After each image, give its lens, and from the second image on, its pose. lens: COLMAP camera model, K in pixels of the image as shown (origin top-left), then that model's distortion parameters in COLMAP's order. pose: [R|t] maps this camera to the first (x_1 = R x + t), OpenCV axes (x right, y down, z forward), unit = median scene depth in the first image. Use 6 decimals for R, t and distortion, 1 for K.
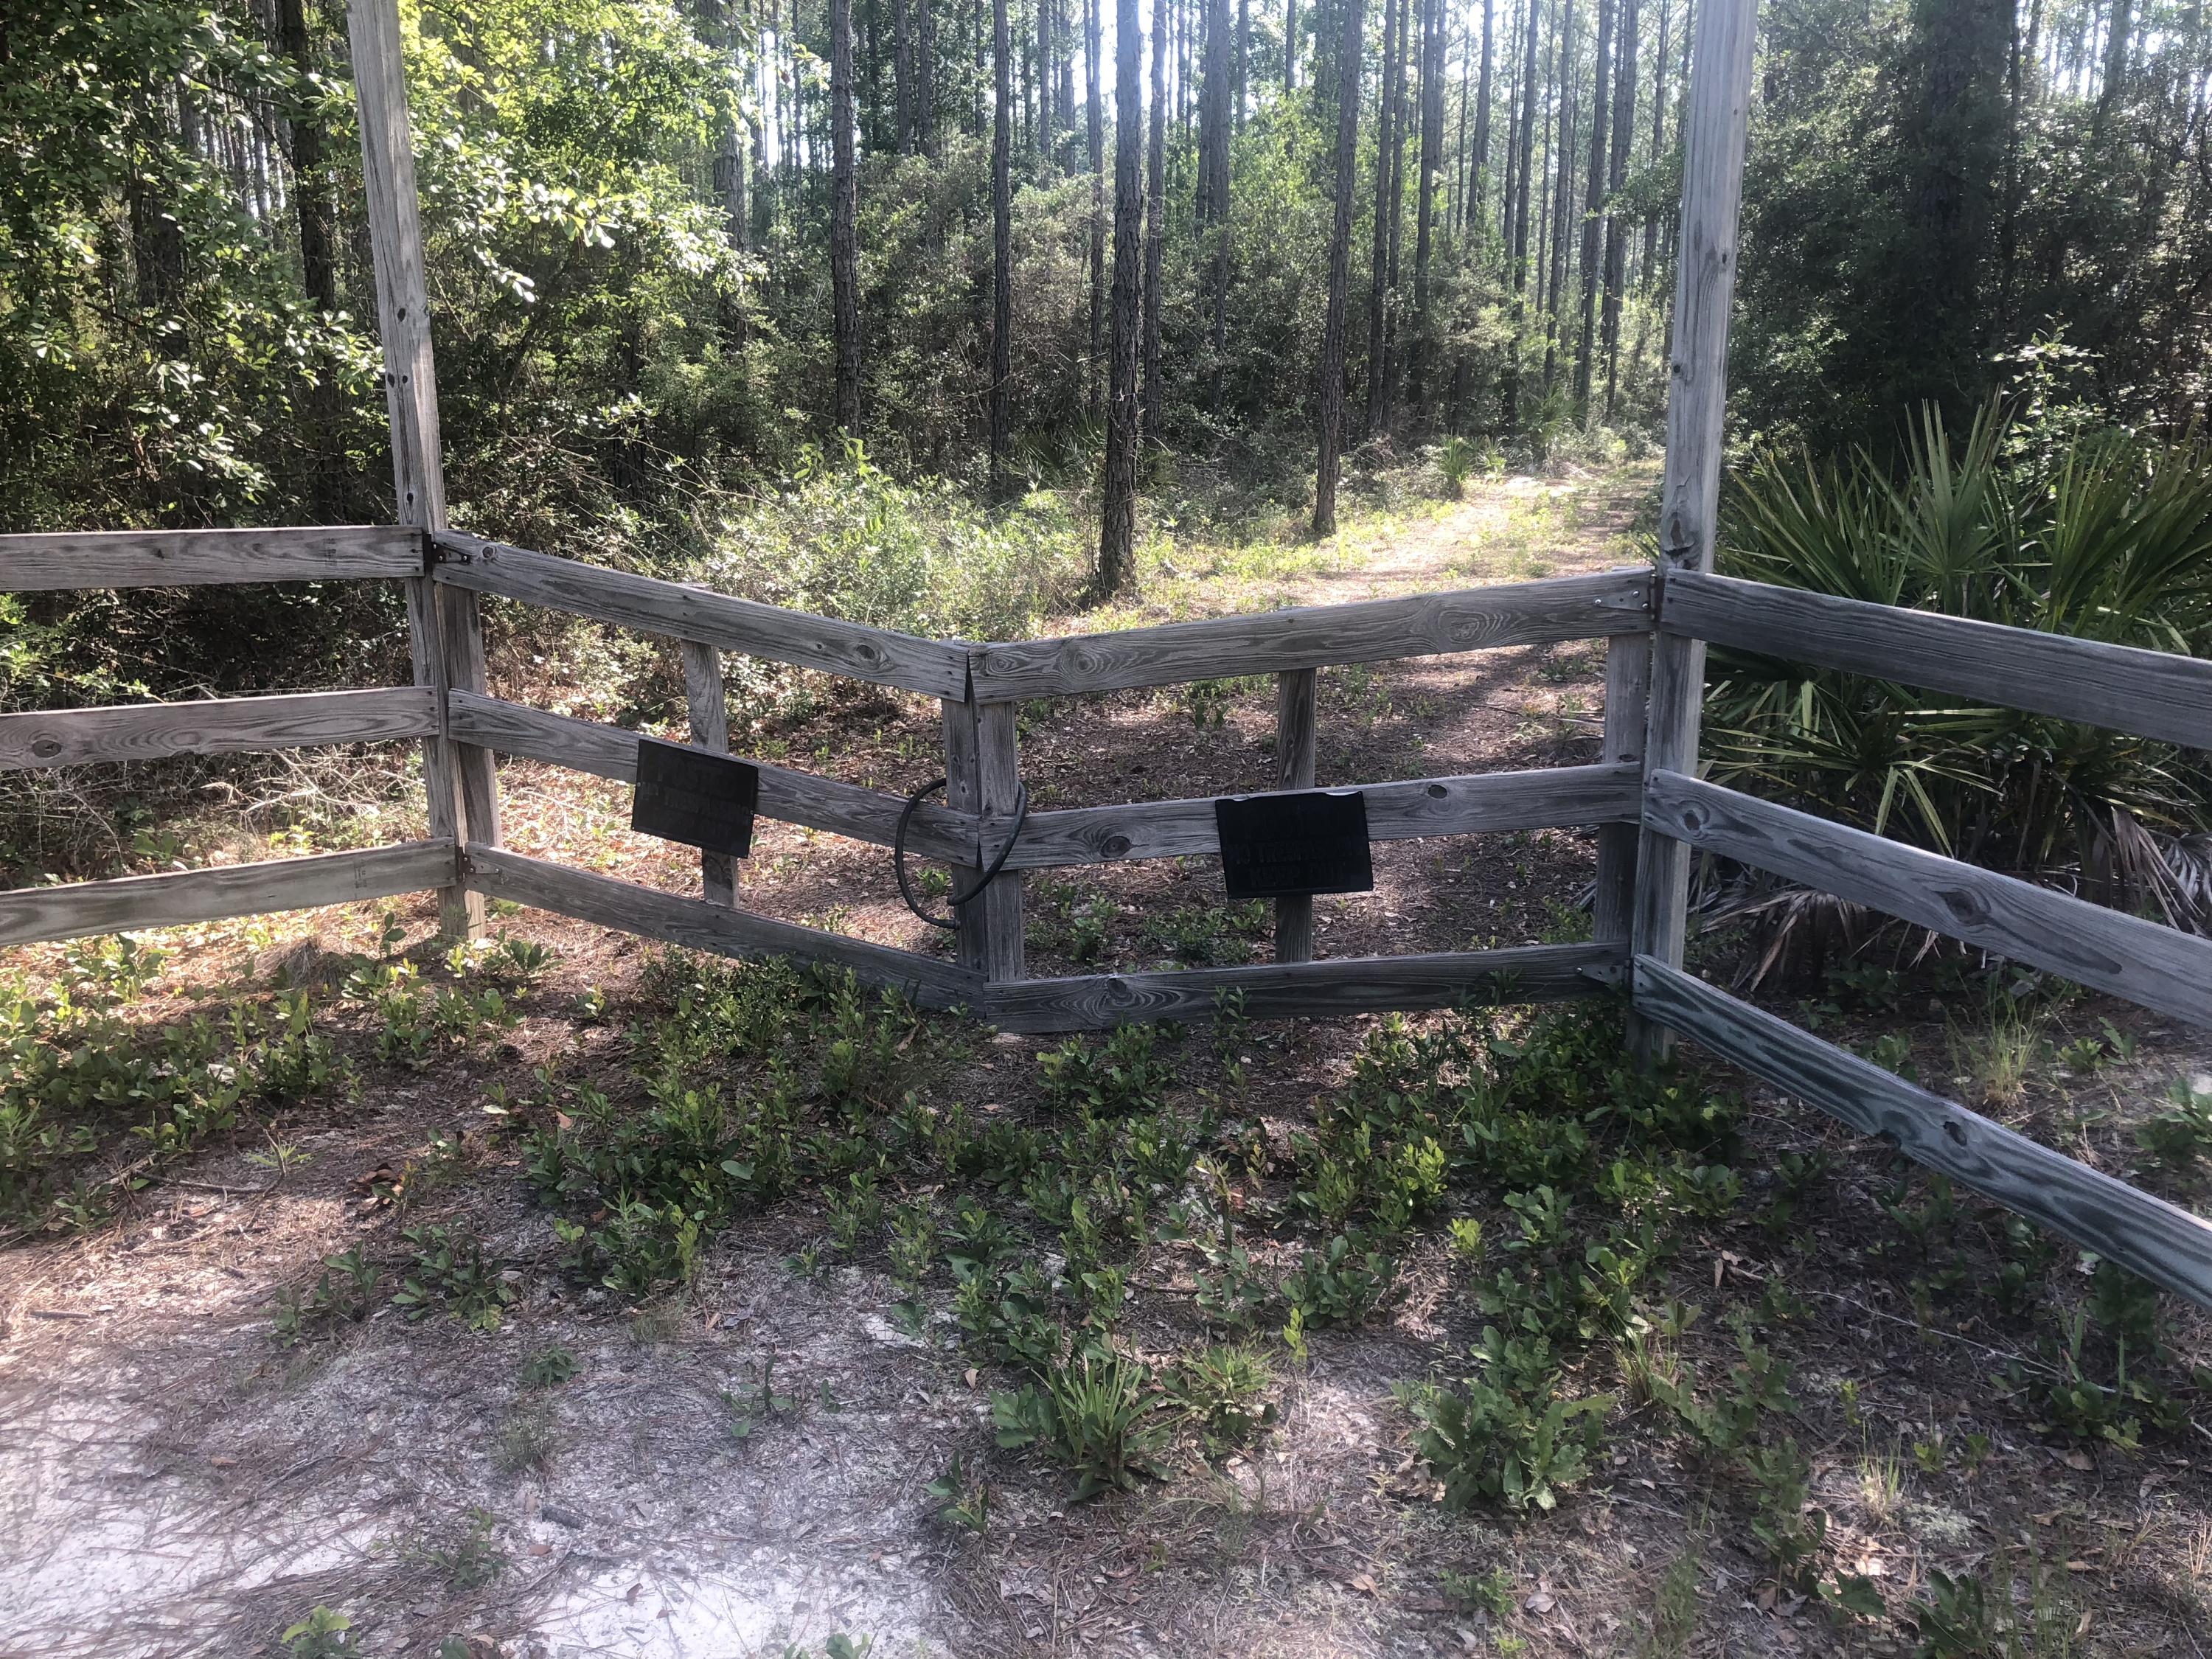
lens RADIAL K [[1917.3, 0, 1106.0], [0, 1917.3, 829.5], [0, 0, 1]] dist [0.128268, -0.280425]
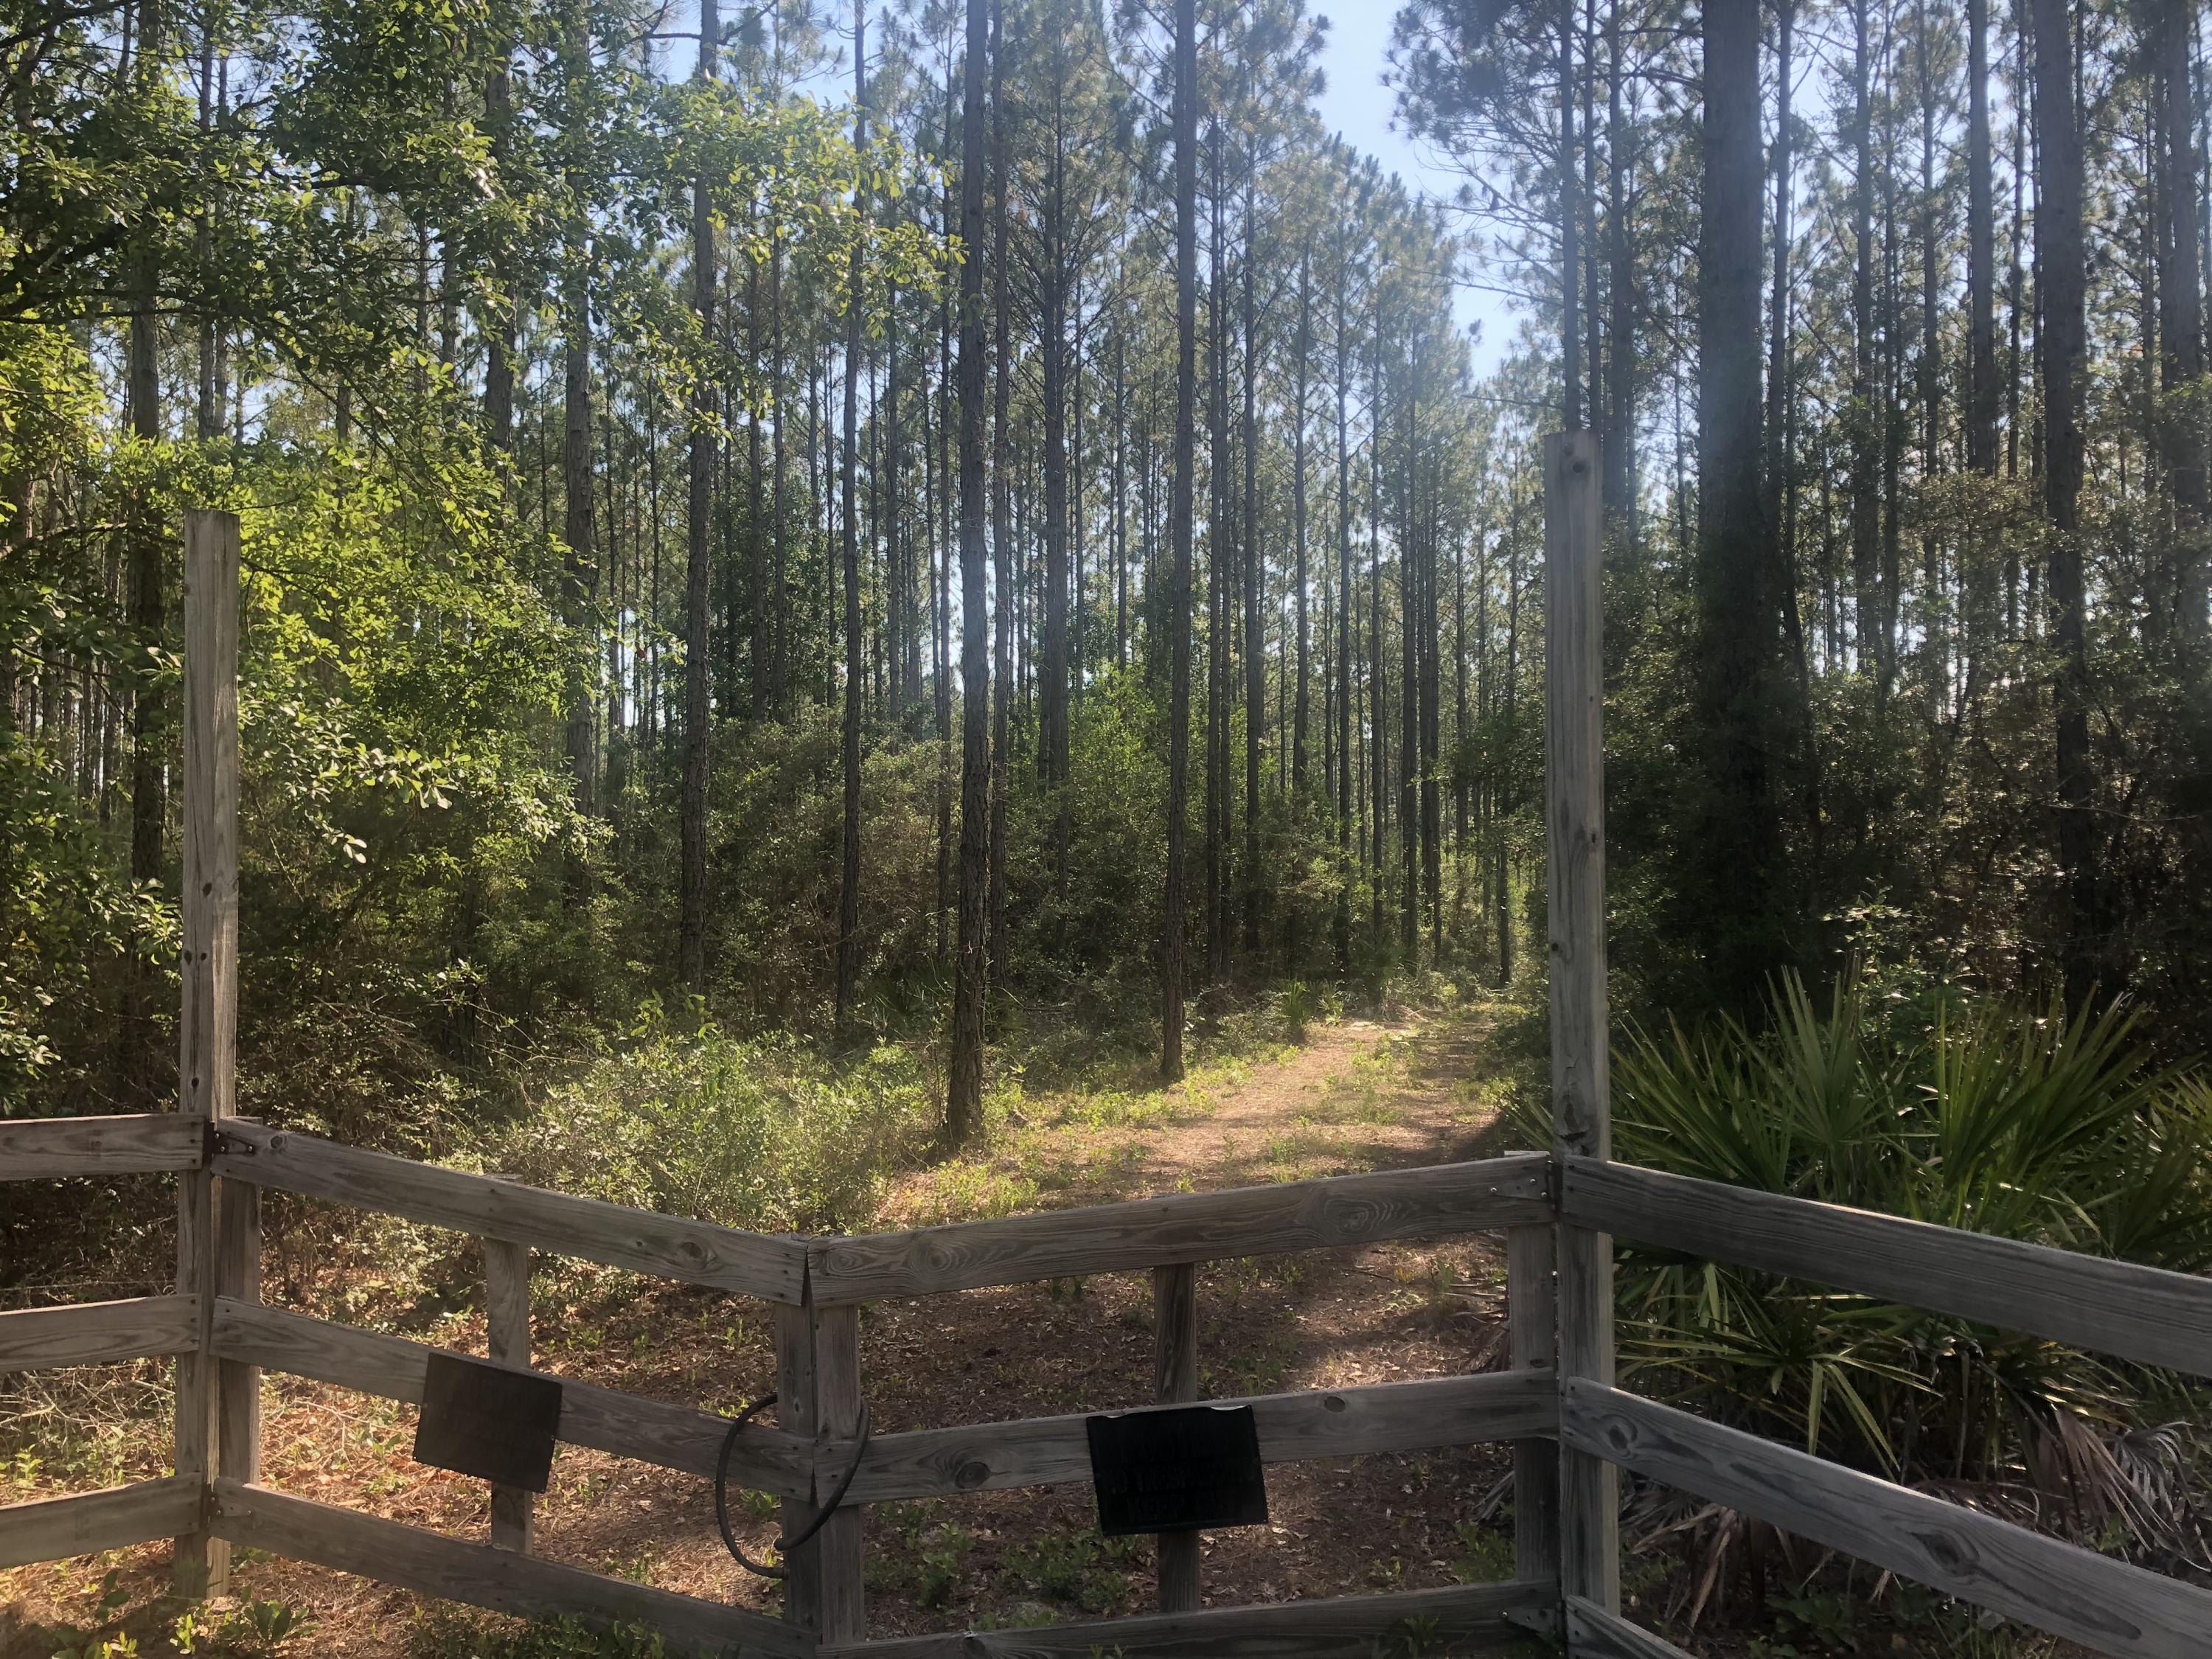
lens RADIAL K [[1926.1, 0, 1106.0], [0, 1926.1, 829.5], [0, 0, 1]] dist [0.042884, -0.013468]
pose [[0.996782, -0.000162, 0.080160, -0.002048], [0.022160, 0.961586, -0.273610, -0.012687], [-0.077037, 0.274505, 0.958495, 0.028585]]
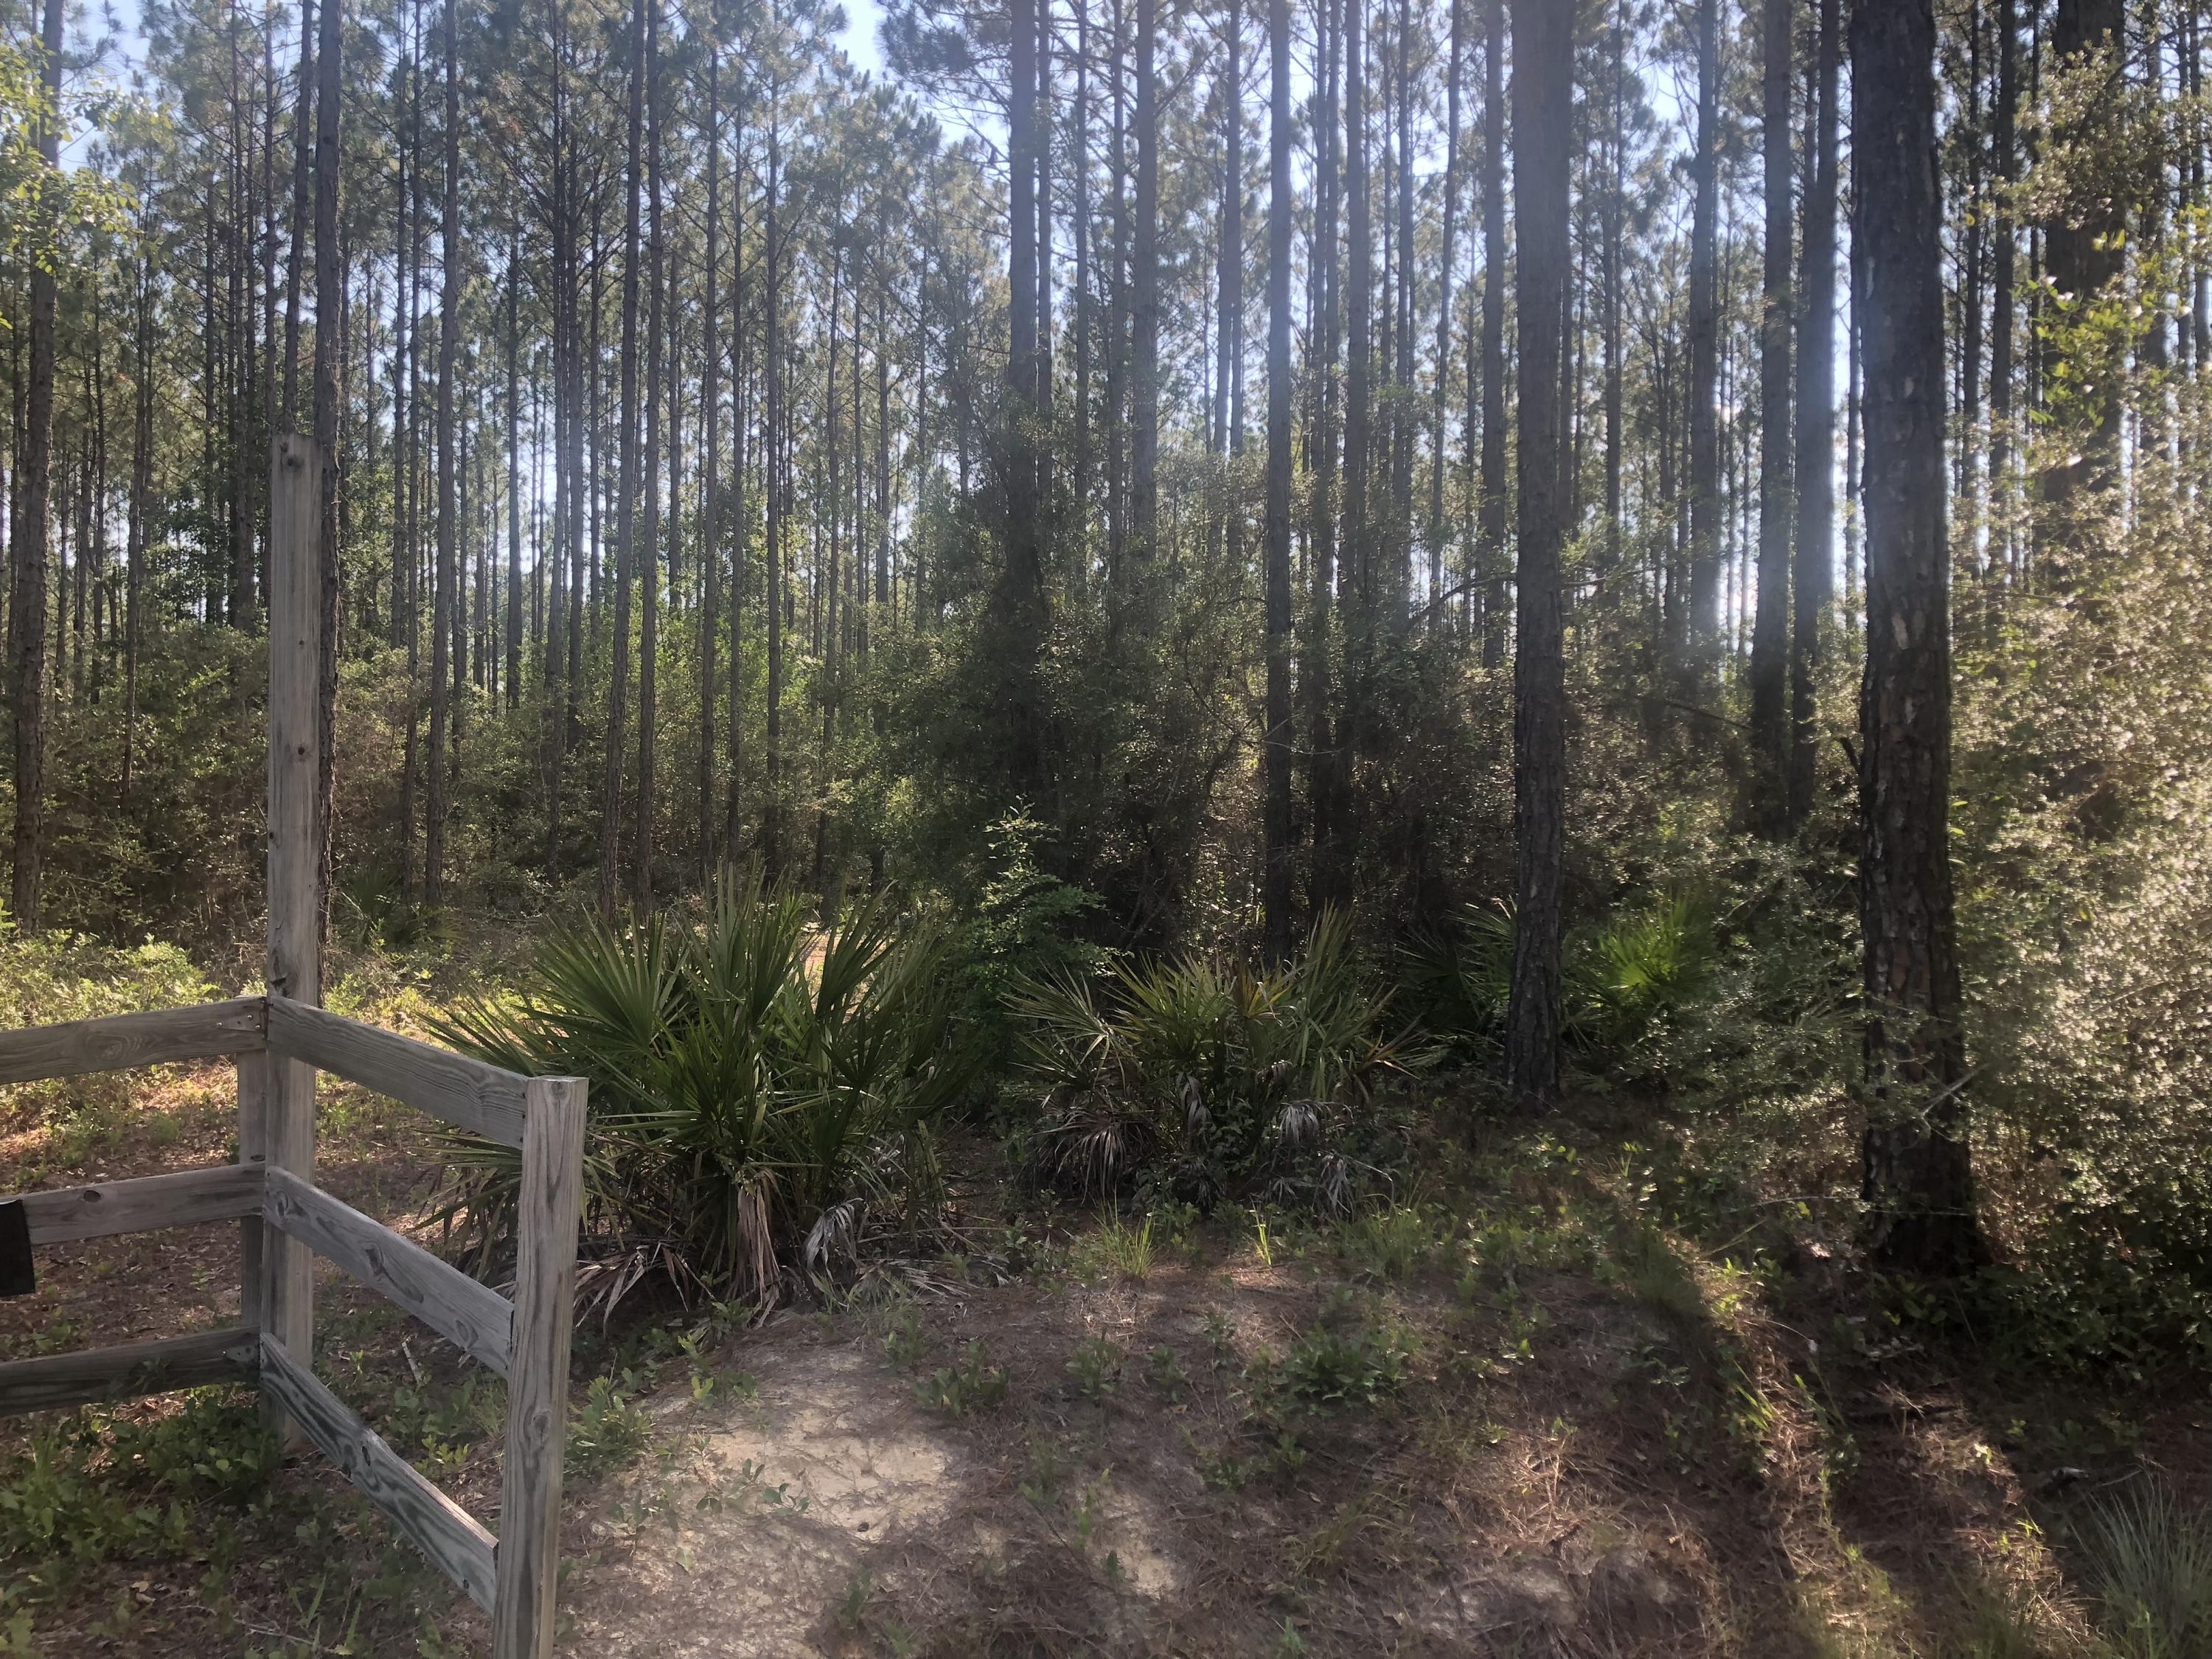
lens RADIAL K [[1926.1, 0, 1106.0], [0, 1926.1, 829.5], [0, 0, 1]] dist [0.042884, -0.013468]
pose [[0.961854, 0.010842, 0.273348, 0.162952], [0.053612, 0.972368, -0.227214, 0.023589], [-0.268258, 0.233202, 0.934695, -0.099691]]
